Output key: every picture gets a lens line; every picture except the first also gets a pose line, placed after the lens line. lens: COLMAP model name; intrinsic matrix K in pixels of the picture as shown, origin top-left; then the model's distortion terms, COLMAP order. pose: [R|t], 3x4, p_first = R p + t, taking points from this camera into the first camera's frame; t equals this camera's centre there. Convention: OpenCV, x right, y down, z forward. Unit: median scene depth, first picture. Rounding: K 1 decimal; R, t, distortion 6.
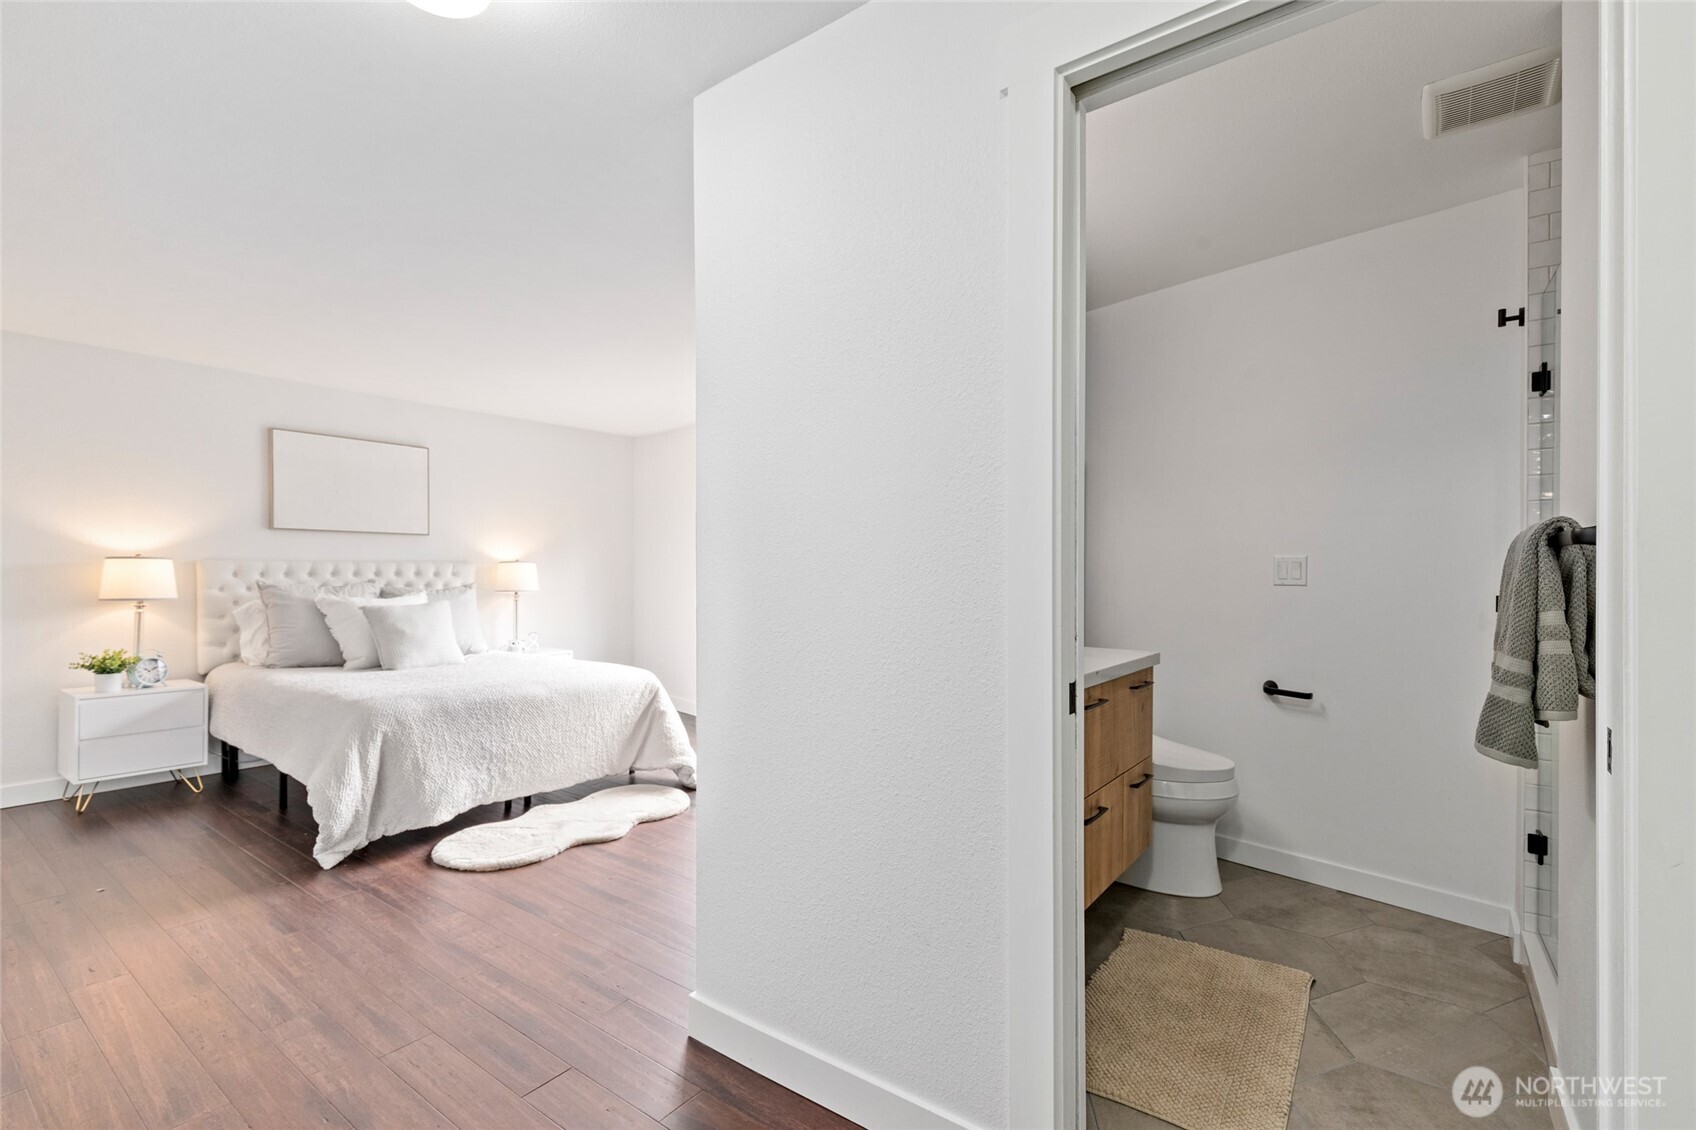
lens RADIAL K [[761.3, 0, 845.3], [0, 761.3, 578.8], [0, 0, 1]] dist [0.001479, 0.000388]
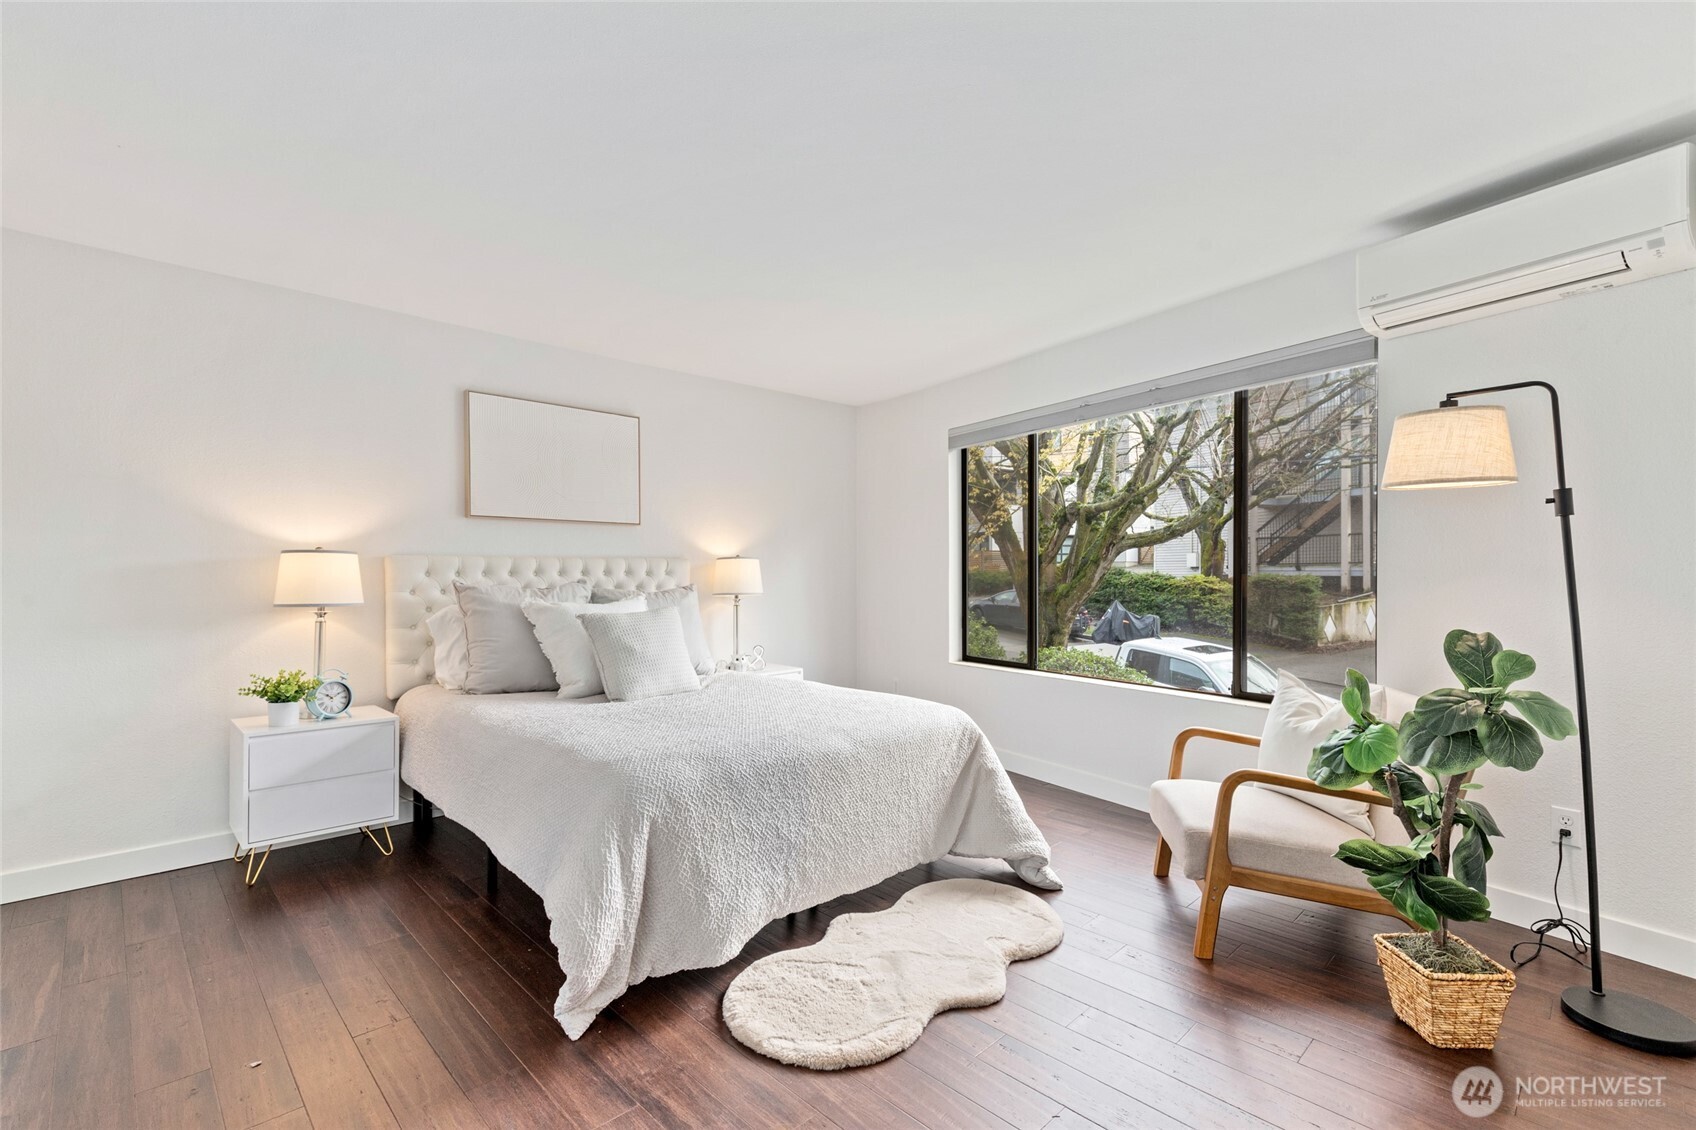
lens RADIAL K [[775.6, 0, 848.4], [0, 775.6, 581.9], [0, 0, 1]] dist [0.014764, -0.005250]
pose [[0.986475, -0.002040, -0.163900, -0.264935], [0.002312, 0.999996, 0.001465, 0.003508], [0.163896, -0.001824, 0.986476, 0.304919]]
